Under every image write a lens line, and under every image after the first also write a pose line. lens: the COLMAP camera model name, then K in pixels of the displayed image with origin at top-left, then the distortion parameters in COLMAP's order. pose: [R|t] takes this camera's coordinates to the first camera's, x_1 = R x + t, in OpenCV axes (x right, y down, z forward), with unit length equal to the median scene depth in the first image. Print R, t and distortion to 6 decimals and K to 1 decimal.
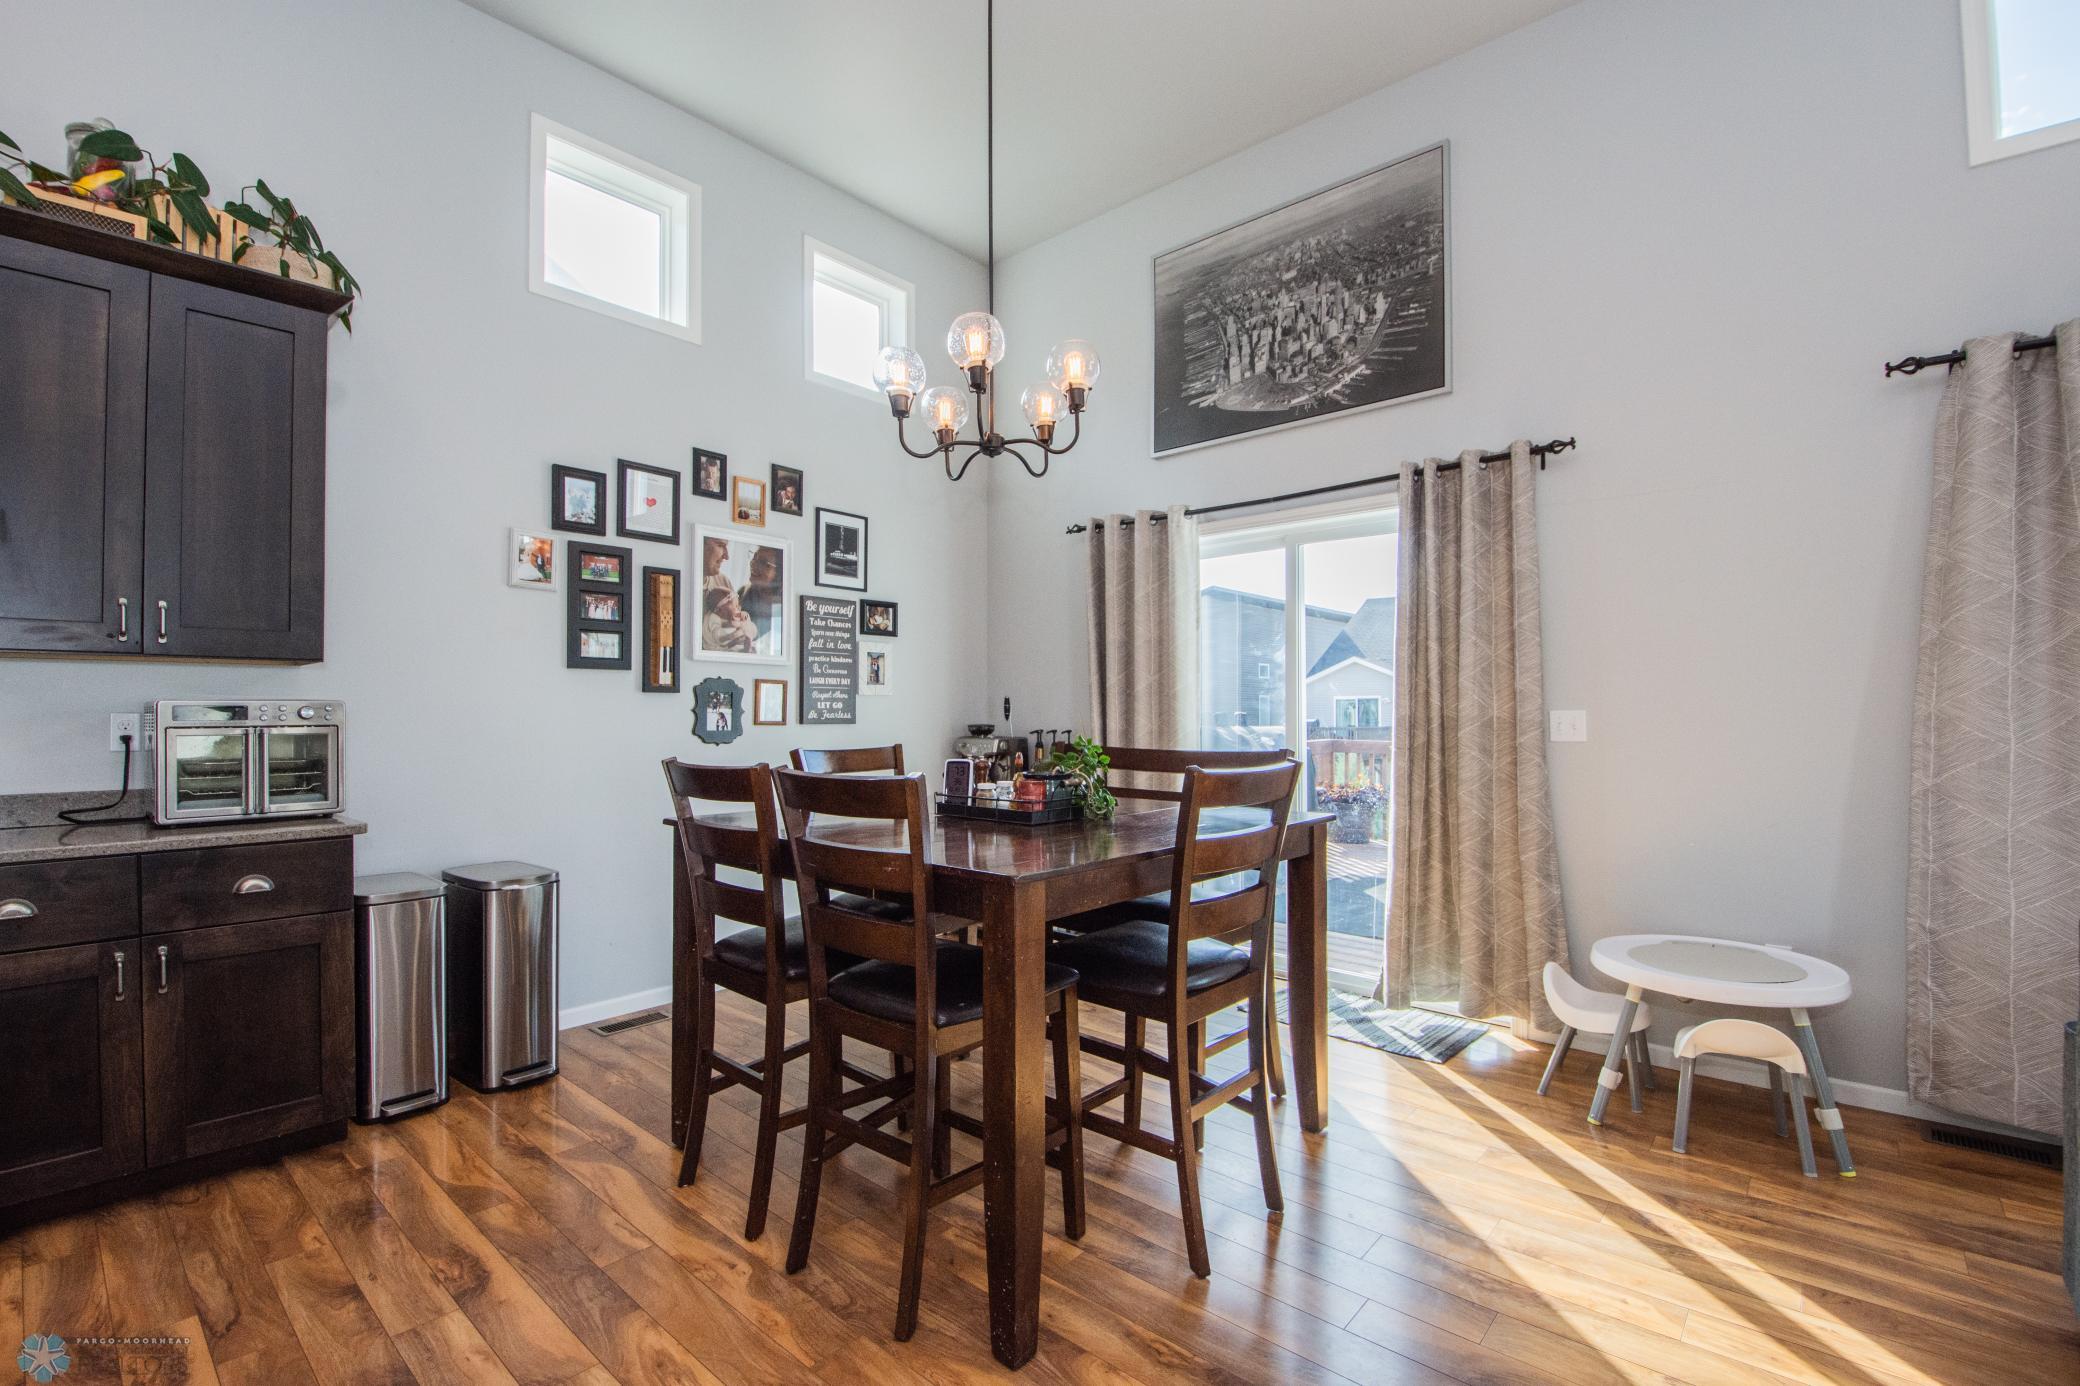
lens RADIAL K [[894.2, 0, 1036.6], [0, 894.2, 712.3], [0, 0, 1]] dist [-0.025883, -0.004269]
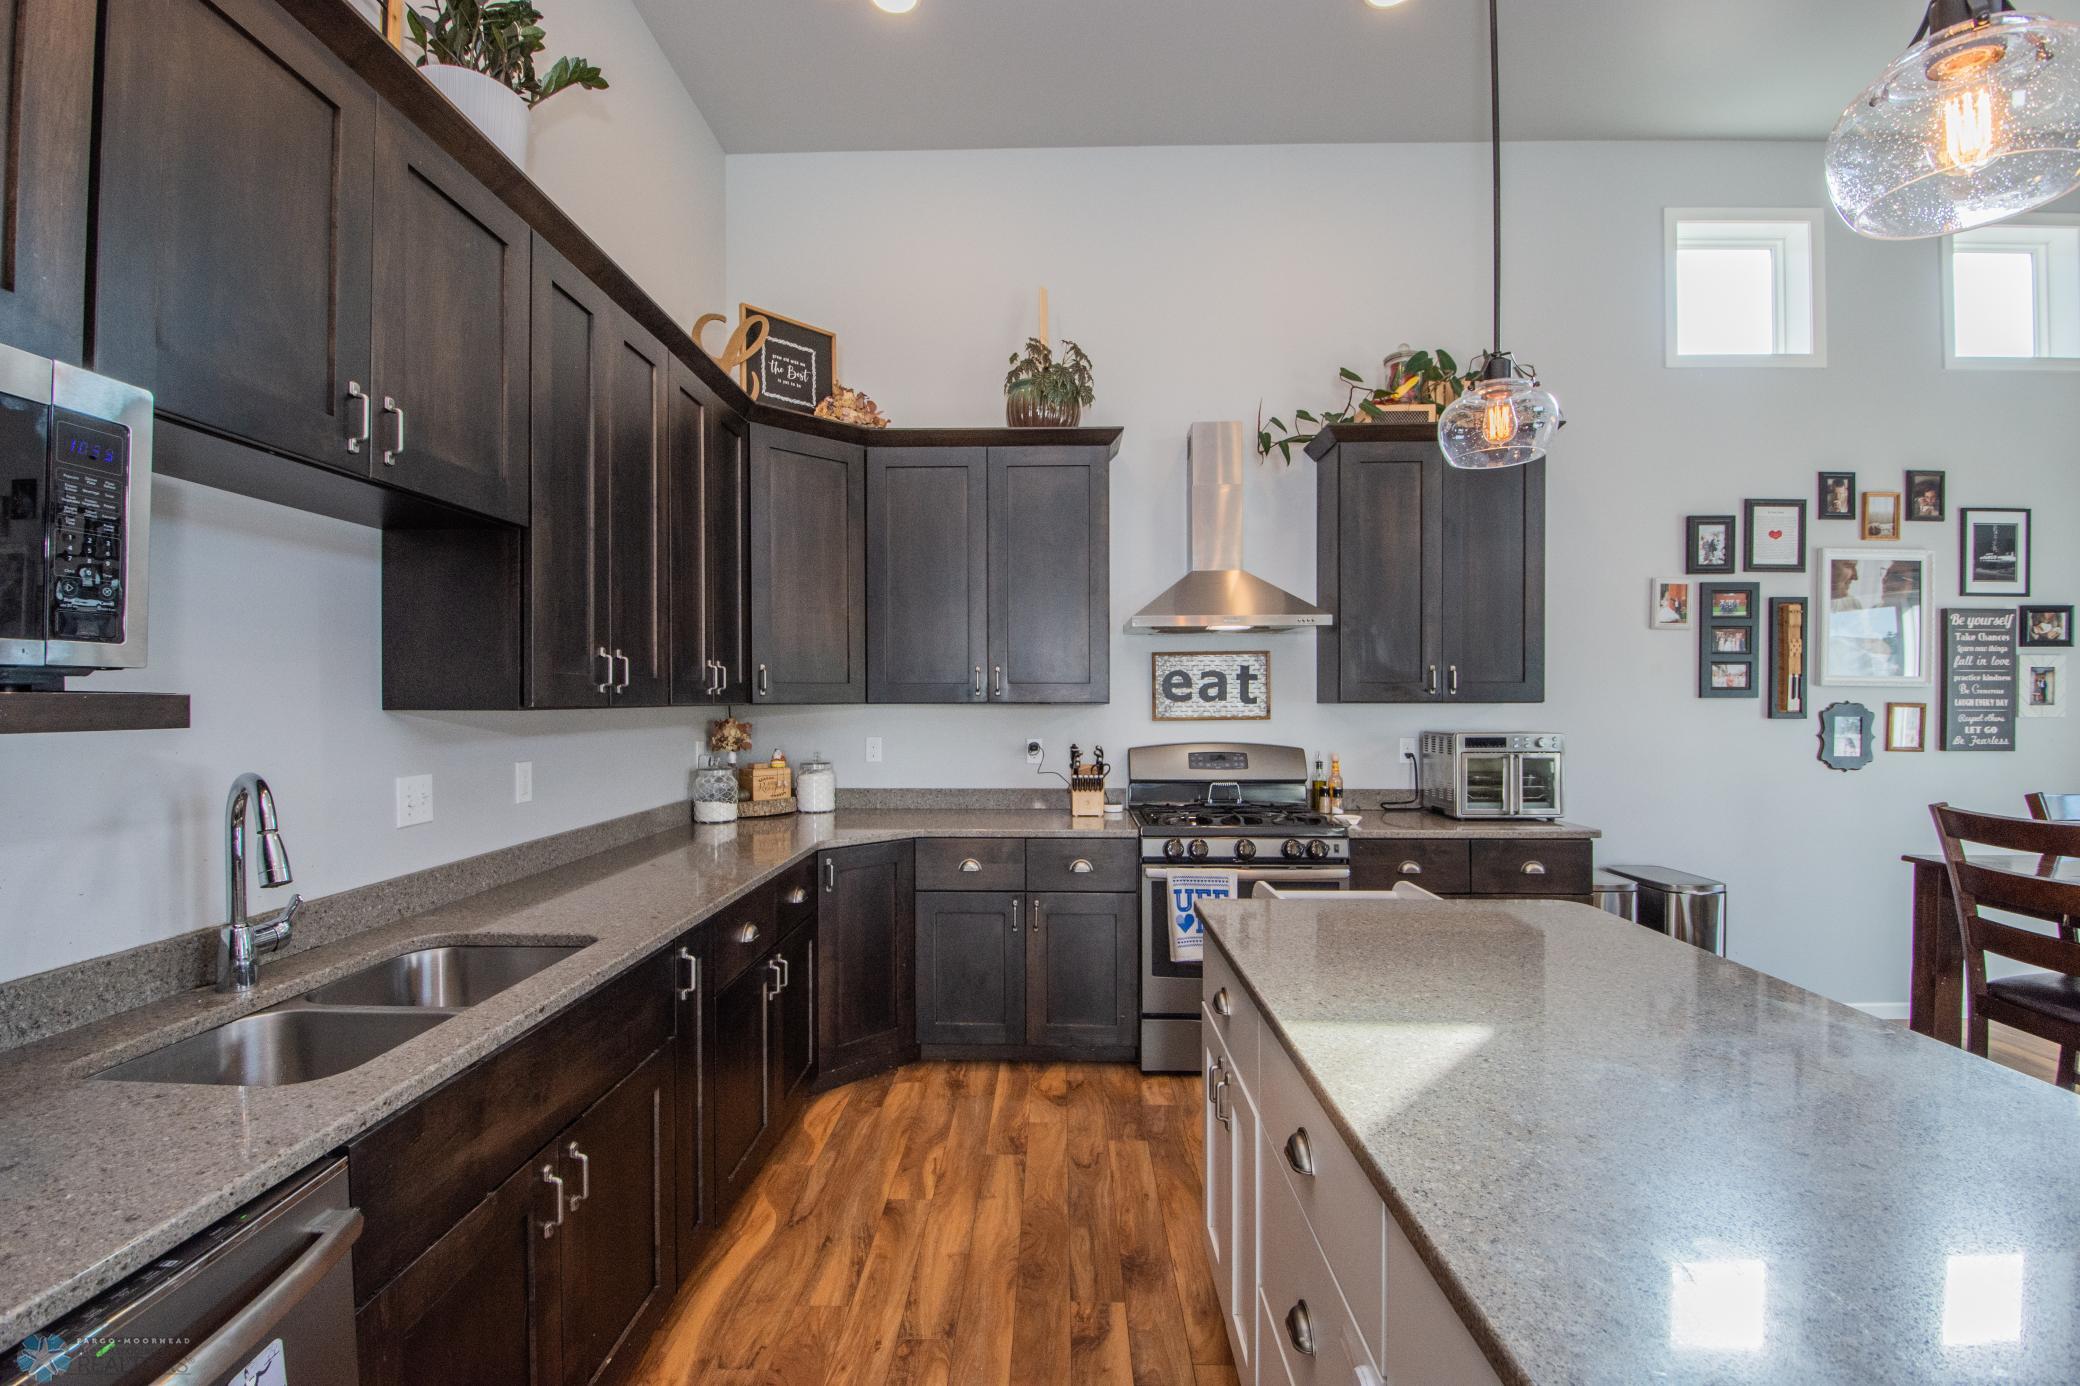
lens RADIAL K [[894.2, 0, 1020.9], [0, 894.2, 710.5], [0, 0, 1]] dist [-0.025883, -0.004269]
pose [[0.620527, 0.013534, -0.784068, -0.173997], [0.000611, 0.999842, 0.017742, -0.048500], [0.784185, -0.011488, 0.620421, -0.314953]]
